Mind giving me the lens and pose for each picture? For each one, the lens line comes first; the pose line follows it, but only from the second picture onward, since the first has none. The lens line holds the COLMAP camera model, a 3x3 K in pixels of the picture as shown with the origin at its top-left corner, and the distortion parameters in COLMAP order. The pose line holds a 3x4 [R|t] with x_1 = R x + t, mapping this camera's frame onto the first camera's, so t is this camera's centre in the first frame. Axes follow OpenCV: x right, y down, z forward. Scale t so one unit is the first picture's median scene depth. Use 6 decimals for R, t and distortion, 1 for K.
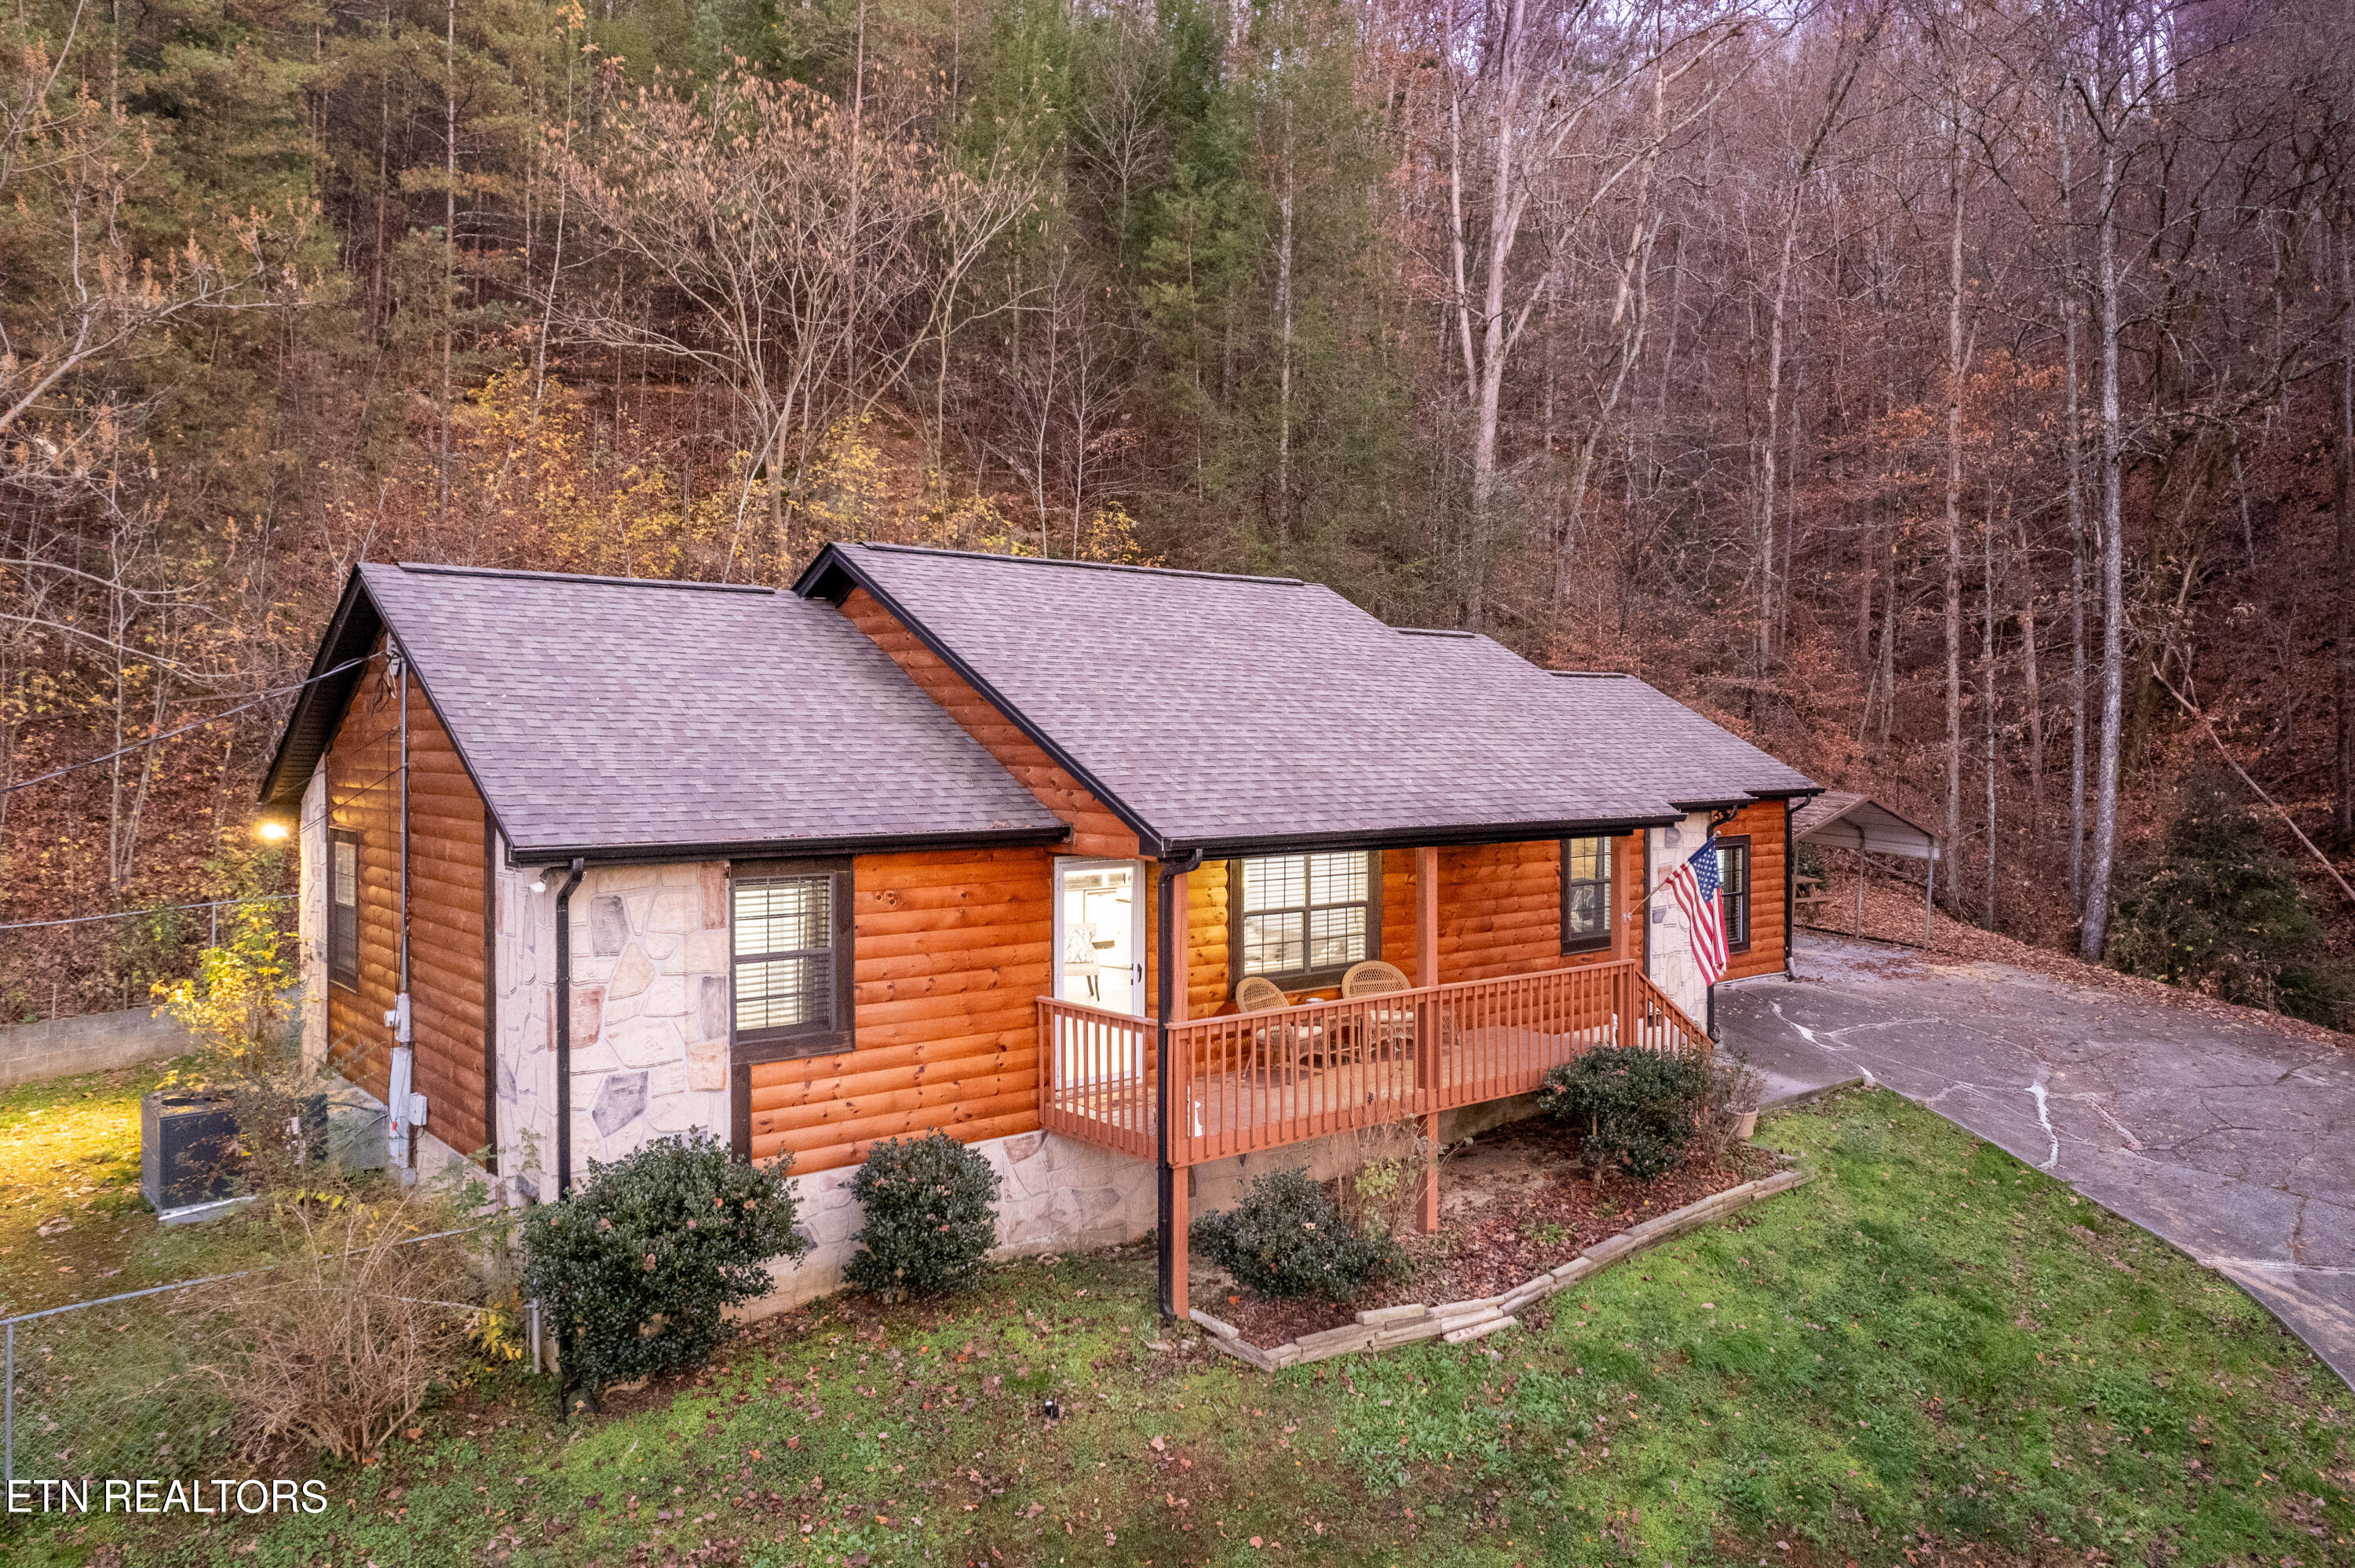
lens RADIAL K [[1633.9, 0, 1275.1], [0, 1633.9, 698.6], [0, 0, 1]] dist [-0.061597, 0.023707]
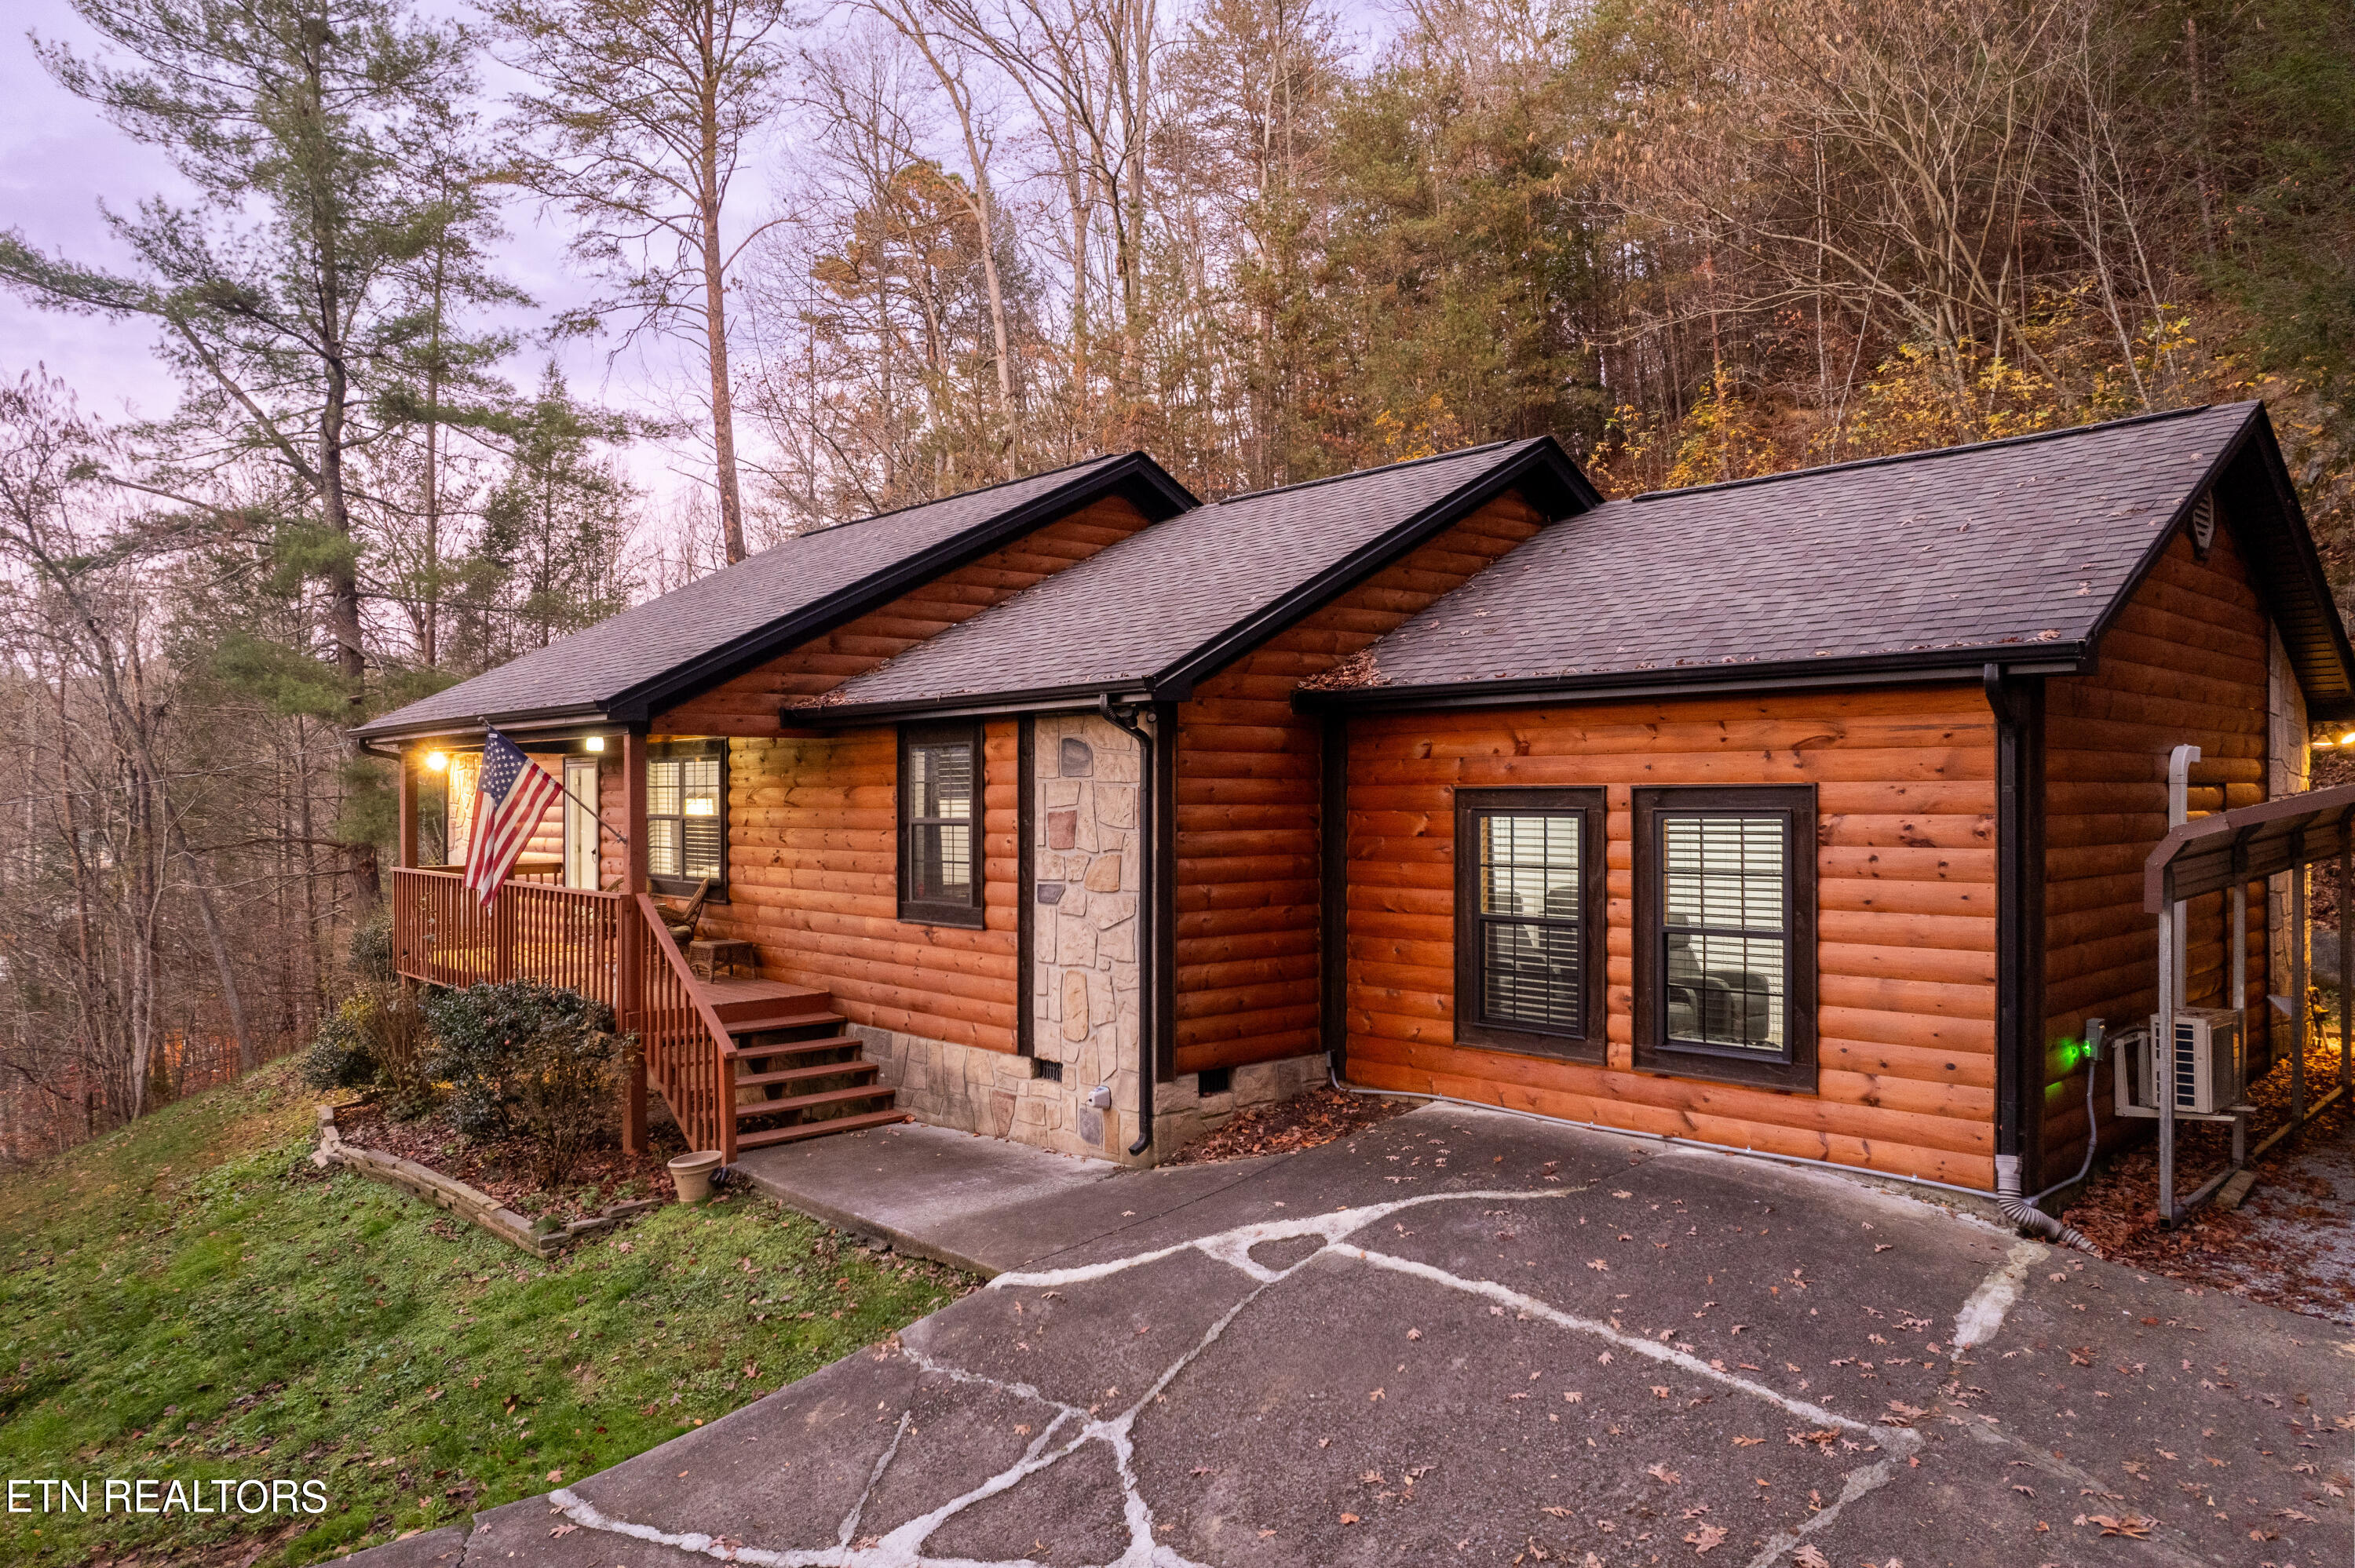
lens RADIAL K [[1511.2, 0, 1177.5], [0, 1511.2, 784.0], [0, 0, 1]] dist [-0.080818, 0.072906]
pose [[0.041974, -0.015079, -0.999005, 1.093334], [0.022254, 0.999652, -0.014154, 0.146542], [0.998871, -0.021638, 0.042295, 1.443960]]
